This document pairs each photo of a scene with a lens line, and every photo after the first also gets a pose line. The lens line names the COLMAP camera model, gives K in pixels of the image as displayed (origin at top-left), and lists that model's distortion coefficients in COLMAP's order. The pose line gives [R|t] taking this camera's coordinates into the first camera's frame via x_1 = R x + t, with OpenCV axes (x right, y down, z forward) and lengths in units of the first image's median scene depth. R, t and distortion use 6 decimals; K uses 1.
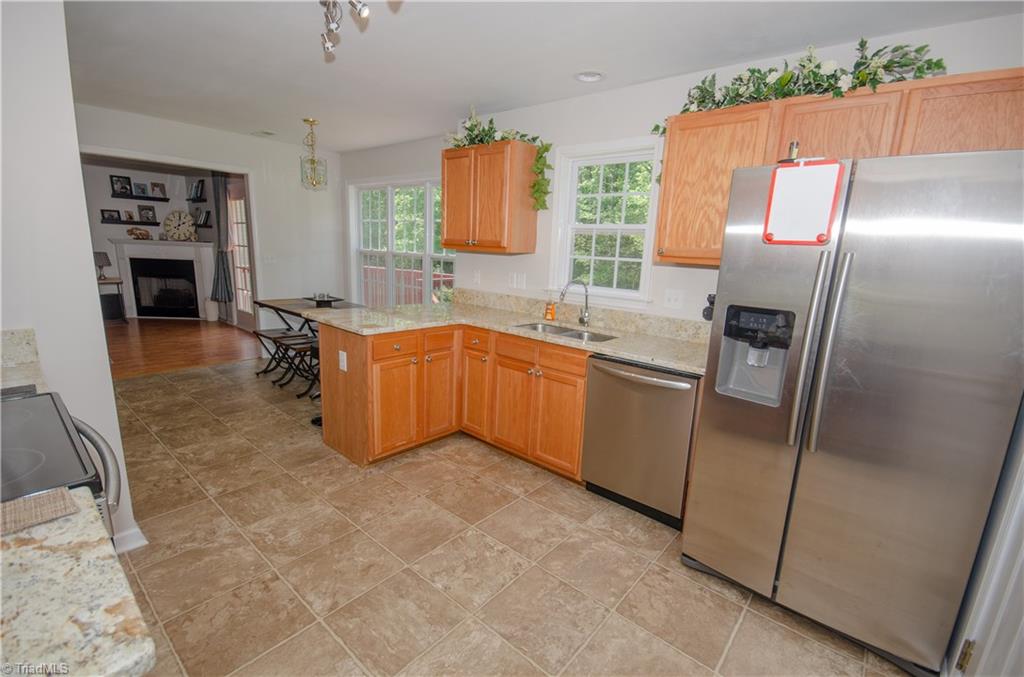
lens RADIAL K [[452.4, 0, 516.5], [0, 452.4, 347.4], [0, 0, 1]] dist [0.011800, -0.014403]
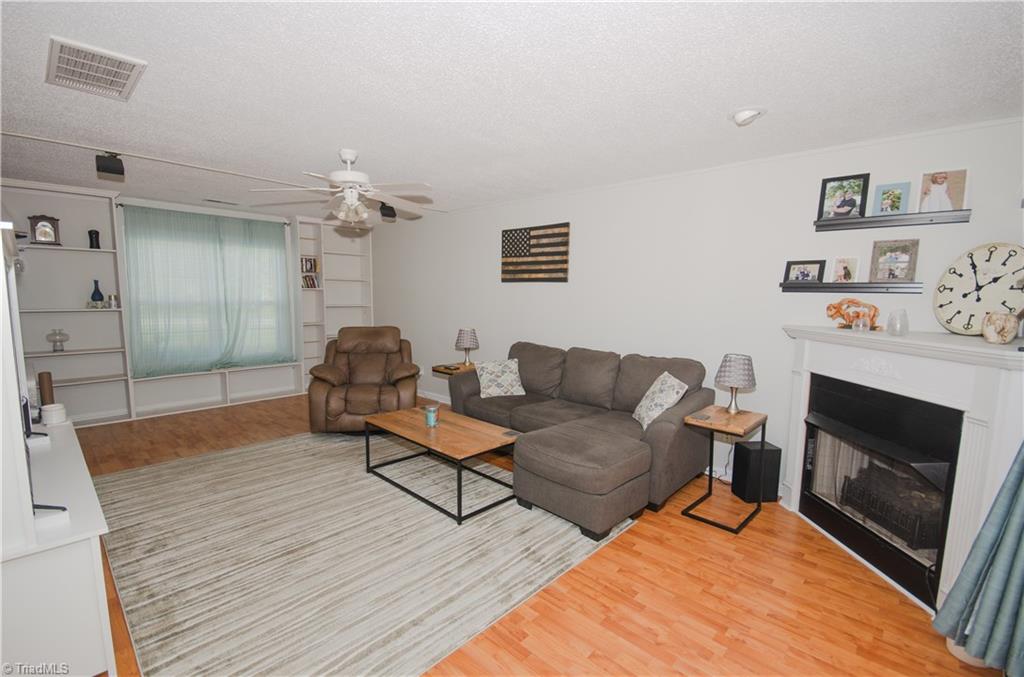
lens RADIAL K [[452.4, 0, 516.5], [0, 452.4, 347.4], [0, 0, 1]] dist [0.011800, -0.014403]
pose [[-0.023854, 0.066423, -0.997506, -0.444218], [-0.236151, 0.969178, 0.070184, -0.184610], [0.971424, 0.237236, -0.007433, 0.735333]]
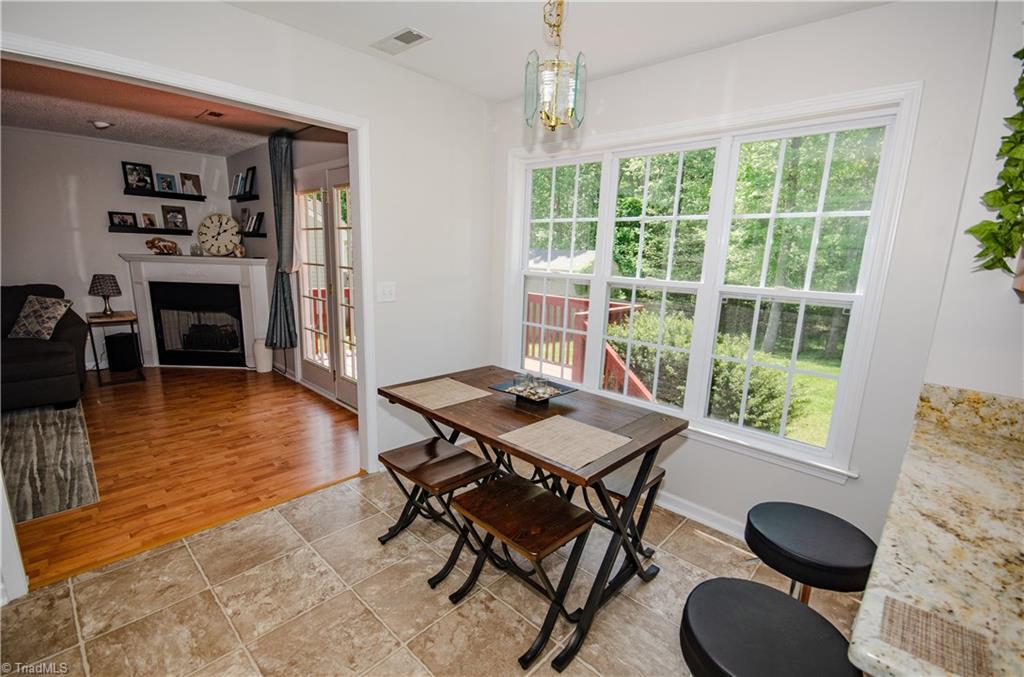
lens RADIAL K [[452.6, 0, 511.1], [0, 452.6, 348.3], [0, 0, 1]] dist [-0.003465, -0.000195]
pose [[0.998566, 0.002603, -0.053468, -0.264349], [-0.003233, 0.999926, -0.011690, -0.089111], [0.053434, 0.011846, 0.998501, 0.340186]]
